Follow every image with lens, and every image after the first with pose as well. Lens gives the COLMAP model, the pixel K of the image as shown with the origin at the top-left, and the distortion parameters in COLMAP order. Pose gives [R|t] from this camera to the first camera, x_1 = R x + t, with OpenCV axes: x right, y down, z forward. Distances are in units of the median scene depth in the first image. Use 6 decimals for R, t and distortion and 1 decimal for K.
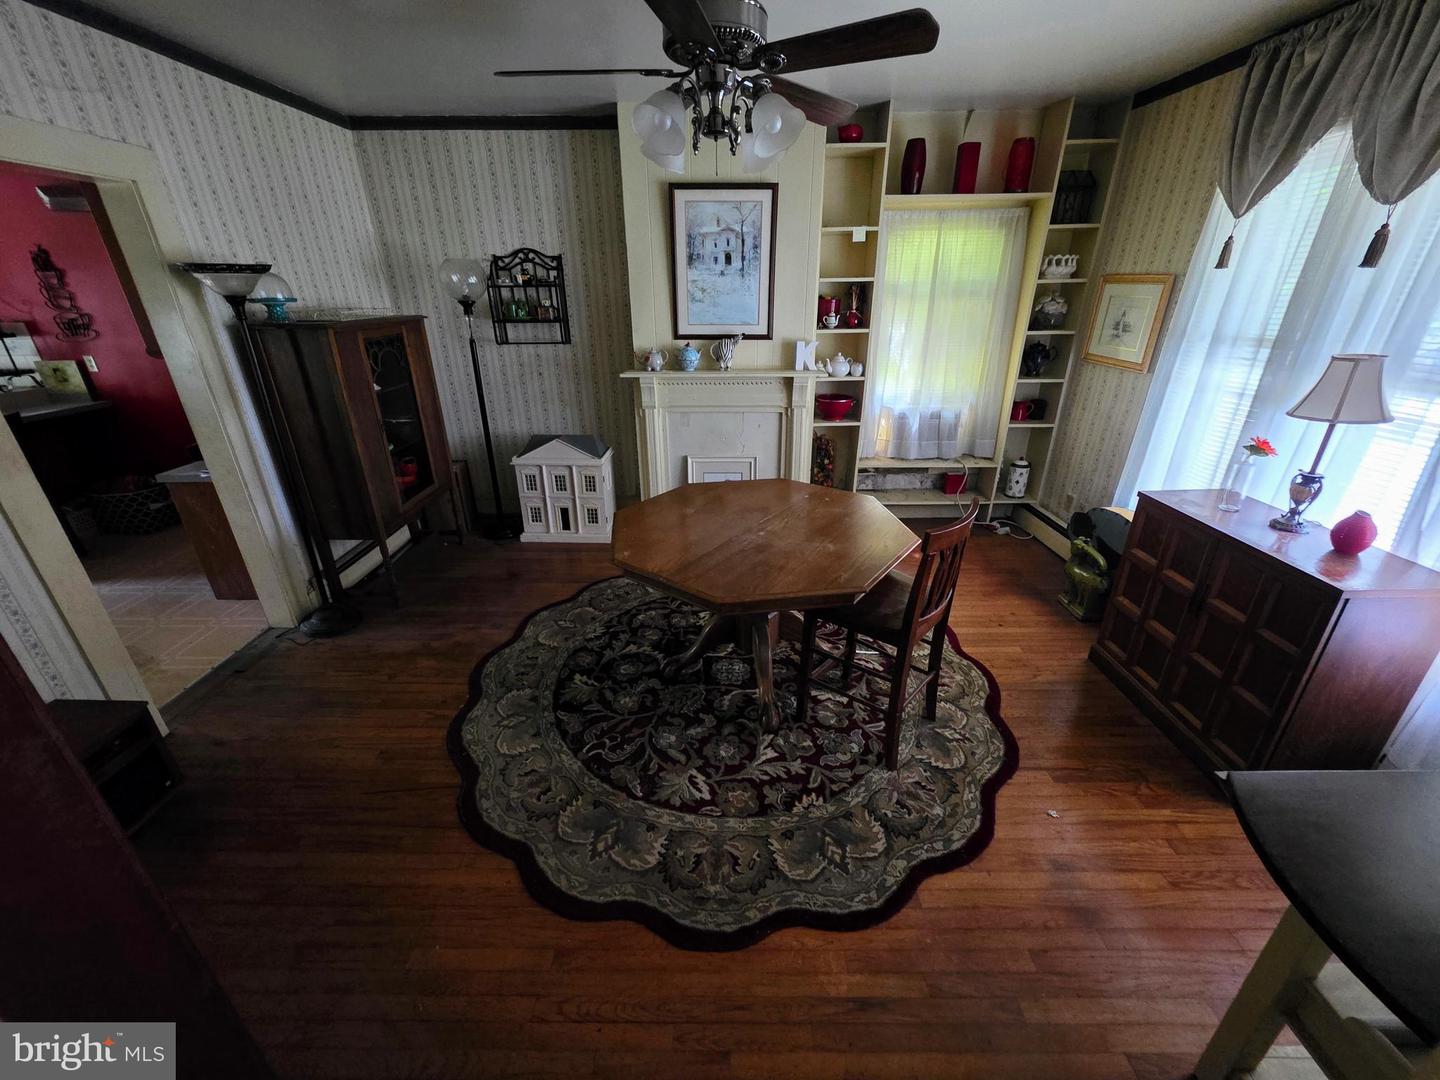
lens RADIAL K [[571.6, 0, 717.3], [0, 571.6, 540.2], [0, 0, 1]] dist [0.001207, 0.000293]
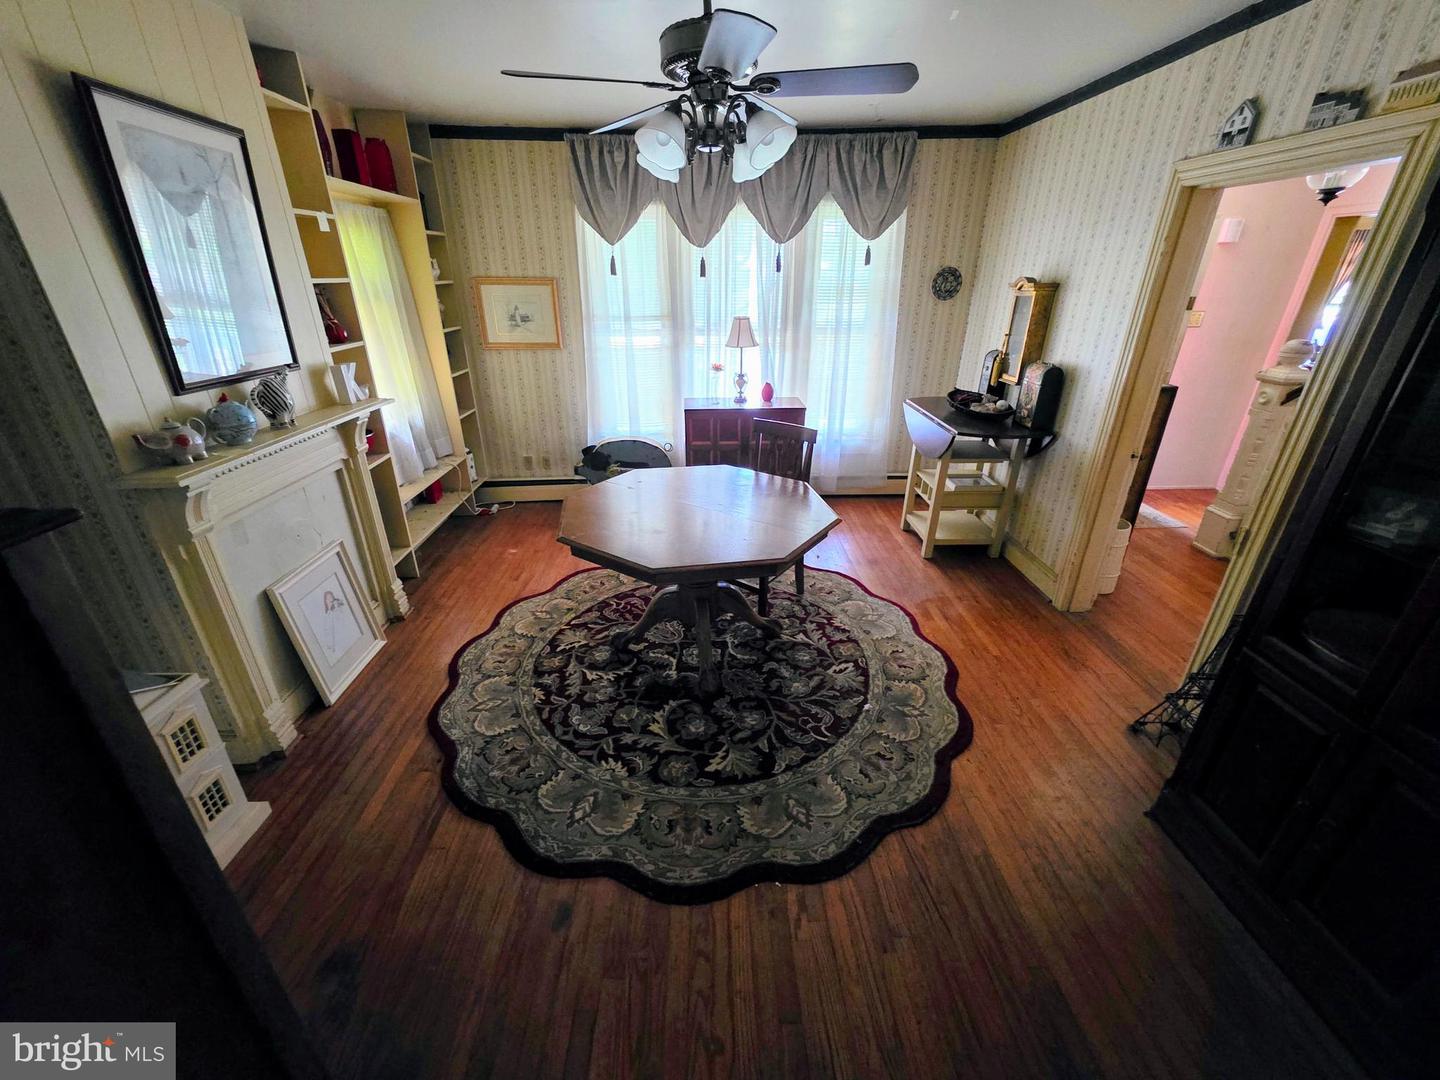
lens RADIAL K [[577.7, 0, 716.5], [0, 577.7, 540.5], [0, 0, 1]] dist [-0.002362, -0.000345]
pose [[-0.039476, -0.407480, 0.912360, -0.939619], [0.410137, 0.826004, 0.386658, -0.374605], [-0.911169, 0.389457, 0.134516, 0.823315]]
